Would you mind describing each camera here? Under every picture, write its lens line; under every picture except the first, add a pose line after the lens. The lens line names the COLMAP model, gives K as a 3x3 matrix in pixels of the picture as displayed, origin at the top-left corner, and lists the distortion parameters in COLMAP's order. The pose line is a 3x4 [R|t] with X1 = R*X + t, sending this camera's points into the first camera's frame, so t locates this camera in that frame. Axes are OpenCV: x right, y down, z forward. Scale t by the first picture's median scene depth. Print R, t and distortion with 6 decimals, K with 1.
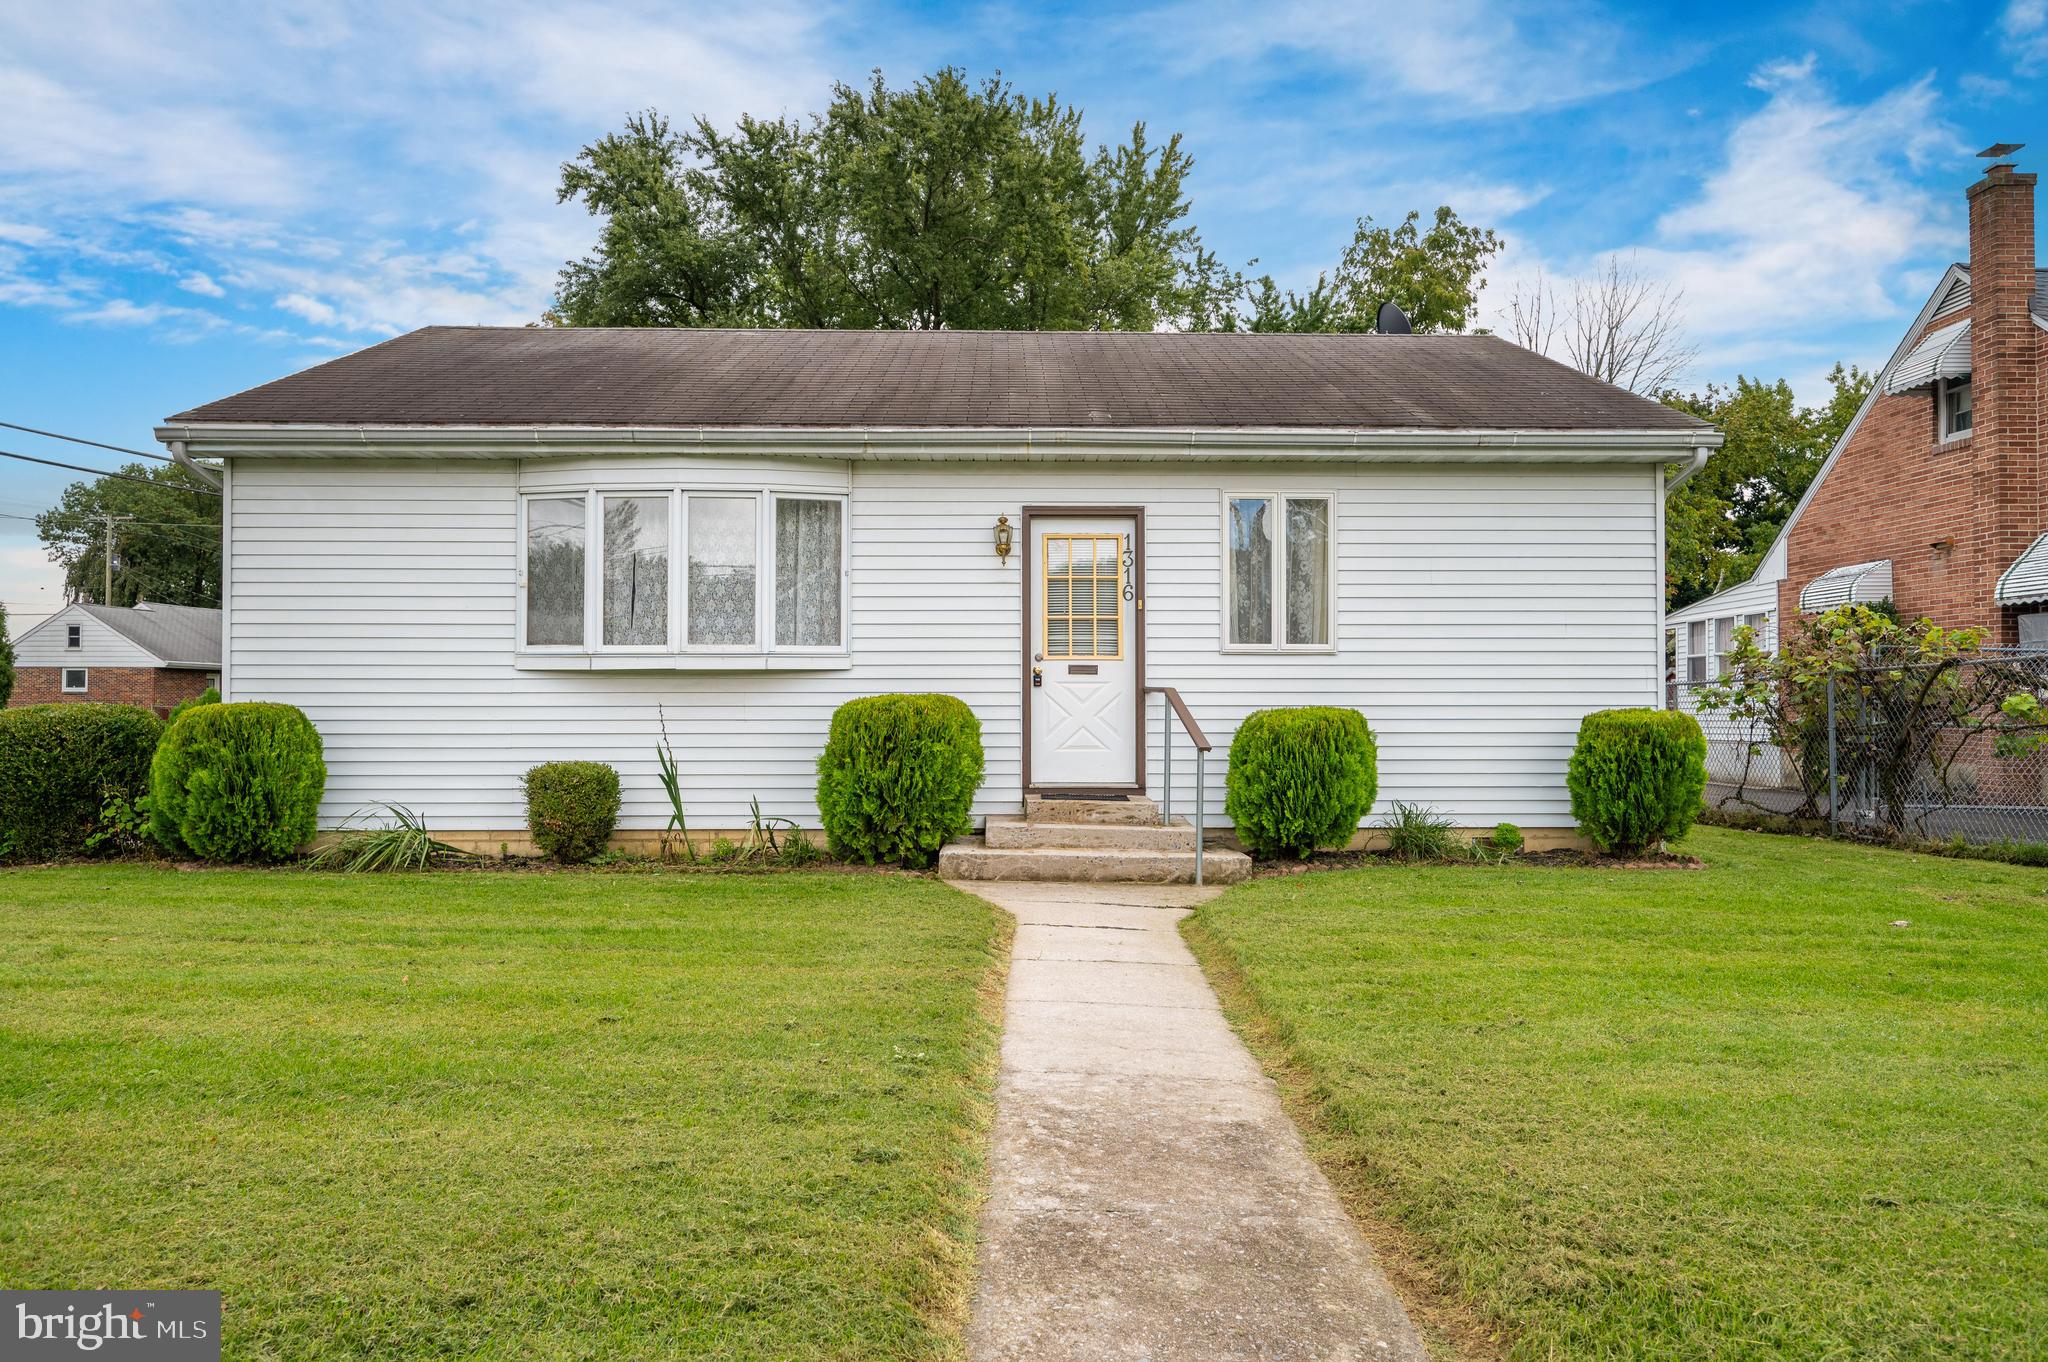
lens RADIAL K [[1322.6, 0, 1030.0], [0, 1322.6, 686.3], [0, 0, 1]] dist [-0.012044, 0.003005]
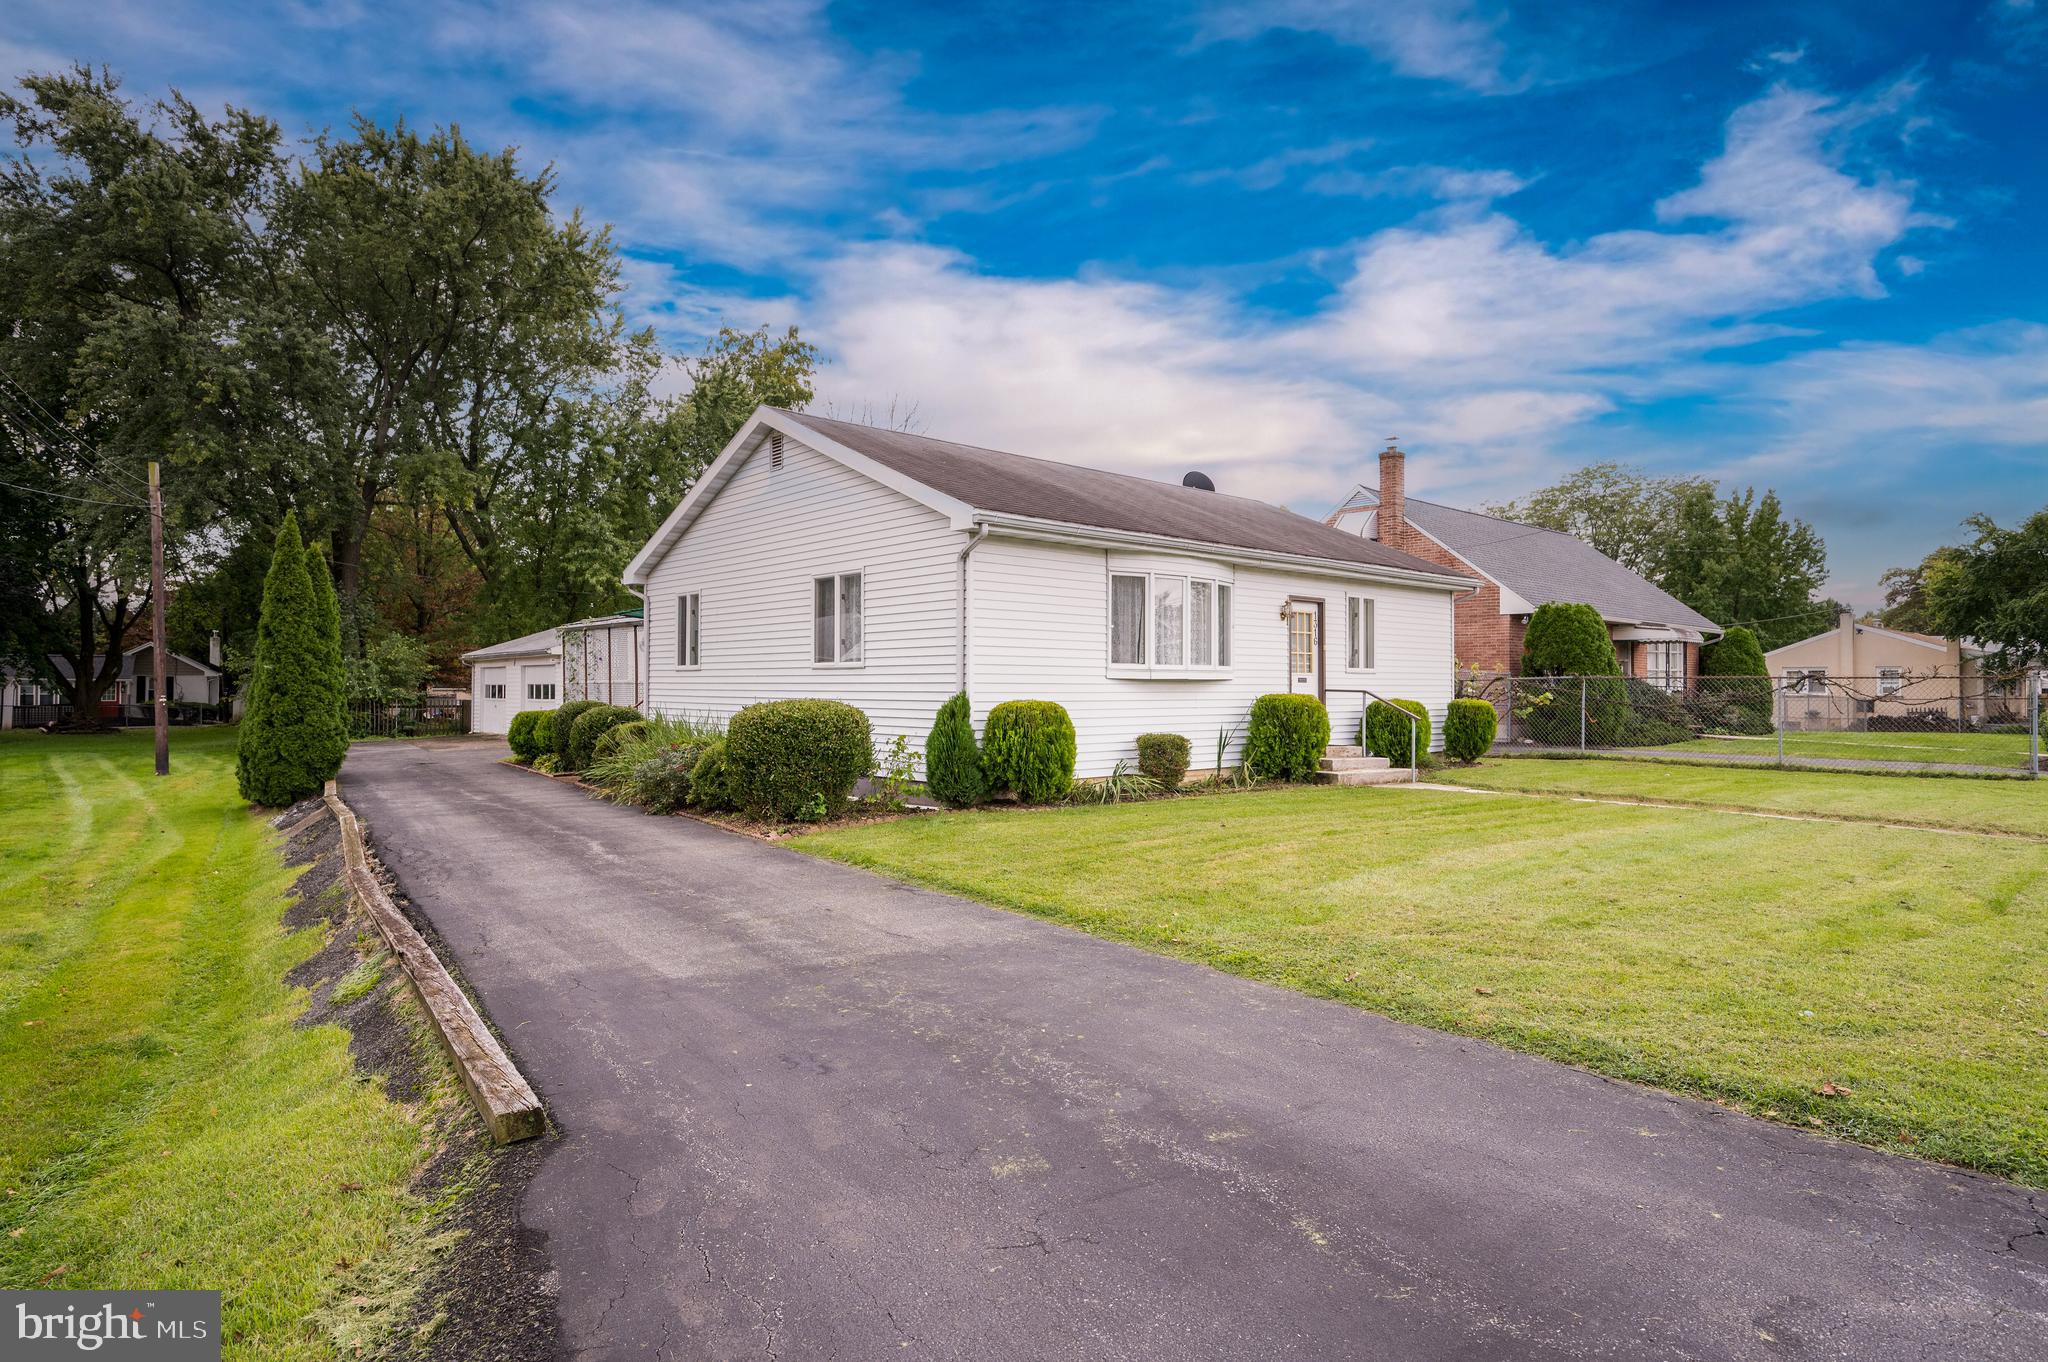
lens RADIAL K [[1064.1, 0, 1031.7], [0, 1064.1, 677.0], [0, 0, 1]] dist [0.004804, -0.001440]
pose [[0.770867, 0.006583, 0.636962, -1.288326], [-0.004410, 0.999978, -0.004998, -0.007352], [-0.636981, 0.001043, 0.770879, 0.041115]]
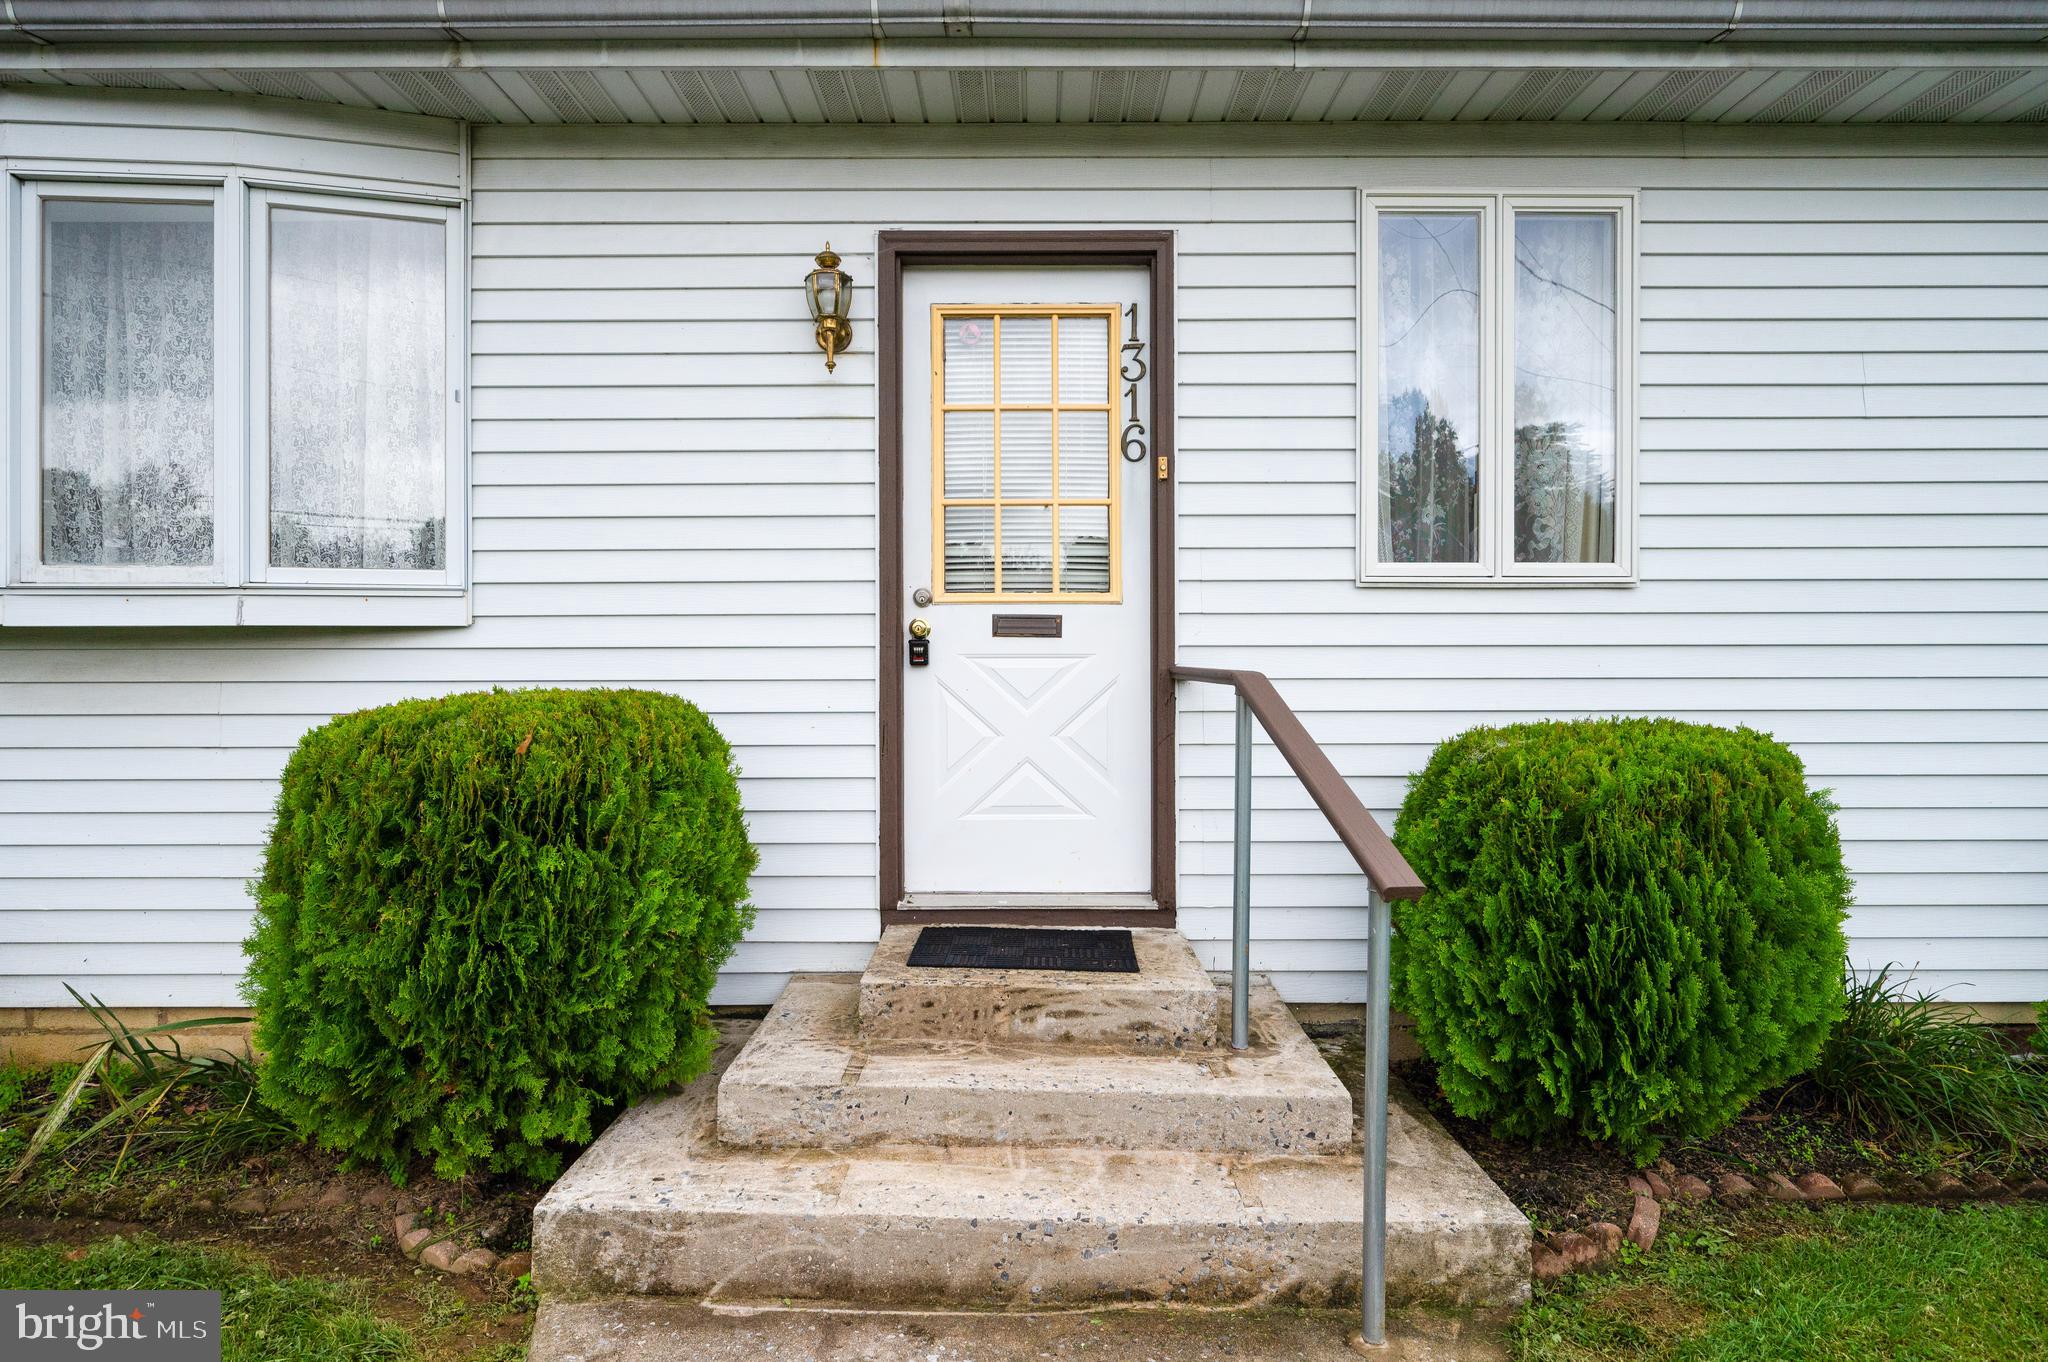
lens RADIAL K [[1064.1, 0, 1023.9], [0, 1064.1, 671.6], [0, 0, 1]] dist [0.004804, -0.001440]
pose [[0.999687, -0.001648, -0.024969, 0.047952], [0.002217, 0.999737, 0.022806, -0.005586], [0.024924, -0.022854, 0.999428, 0.663921]]
